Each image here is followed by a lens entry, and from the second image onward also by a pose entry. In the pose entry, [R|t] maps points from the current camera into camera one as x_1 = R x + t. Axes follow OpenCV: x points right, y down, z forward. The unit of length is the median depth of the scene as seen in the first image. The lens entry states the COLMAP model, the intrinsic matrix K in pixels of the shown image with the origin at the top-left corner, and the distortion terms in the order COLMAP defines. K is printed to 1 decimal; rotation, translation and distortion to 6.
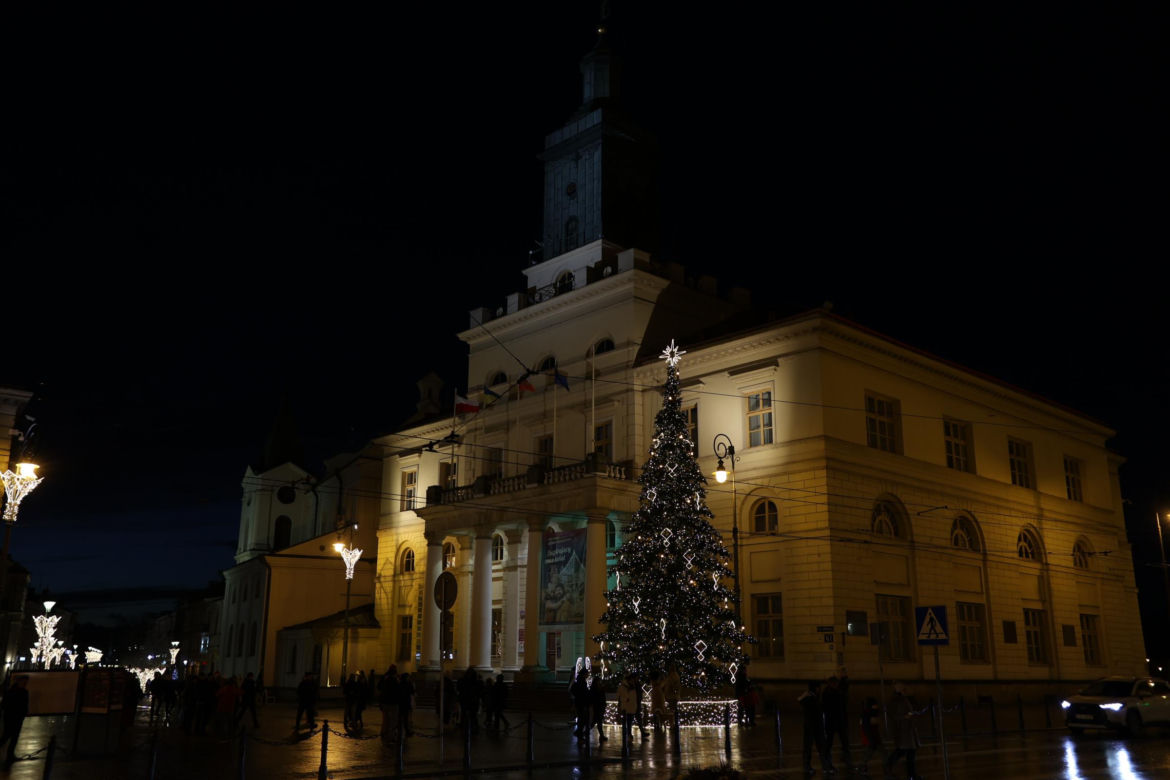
lens RADIAL K [[1051.8, 0, 585.0], [0, 1051.8, 390.0], [0, 0, 1]] dist [-0.001888, 0.001768]
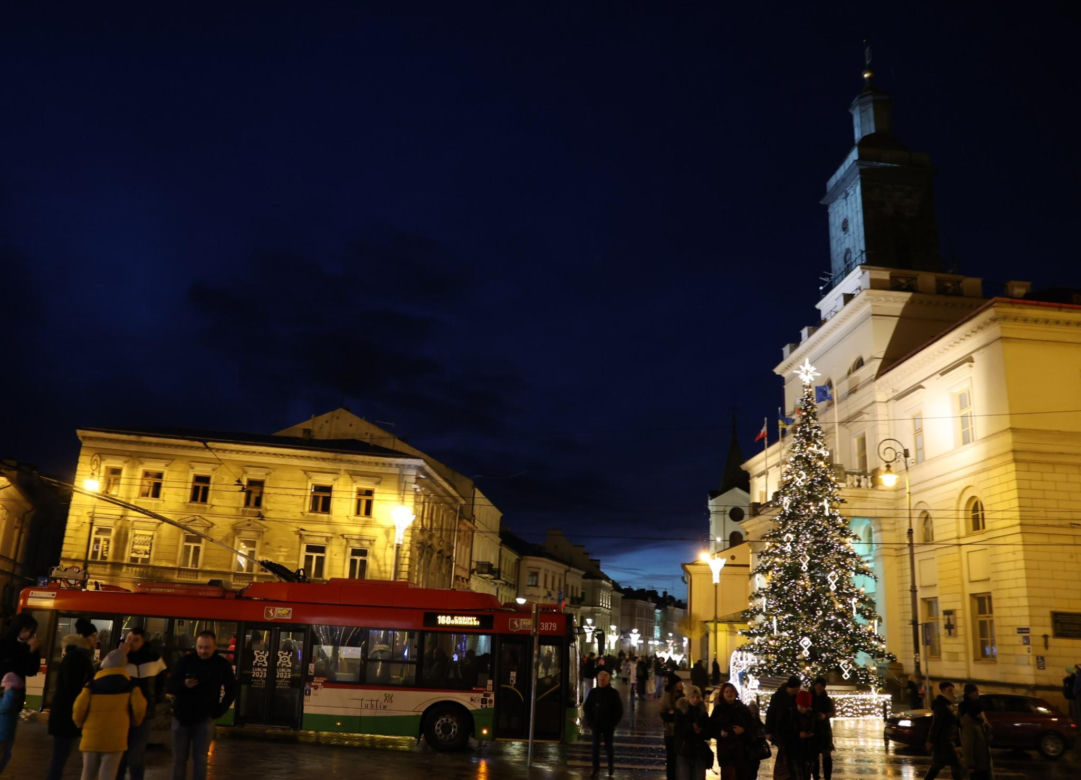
lens RADIAL K [[889.6, 0, 540.5], [0, 889.6, 390.0], [0, 0, 1]] dist [-0.011572, 0.000440]
pose [[0.780245, -0.138729, -0.609896, 0.373237], [0.115403, 0.990282, -0.077616, 0.021153], [0.614736, -0.009824, 0.788672, 0.091485]]
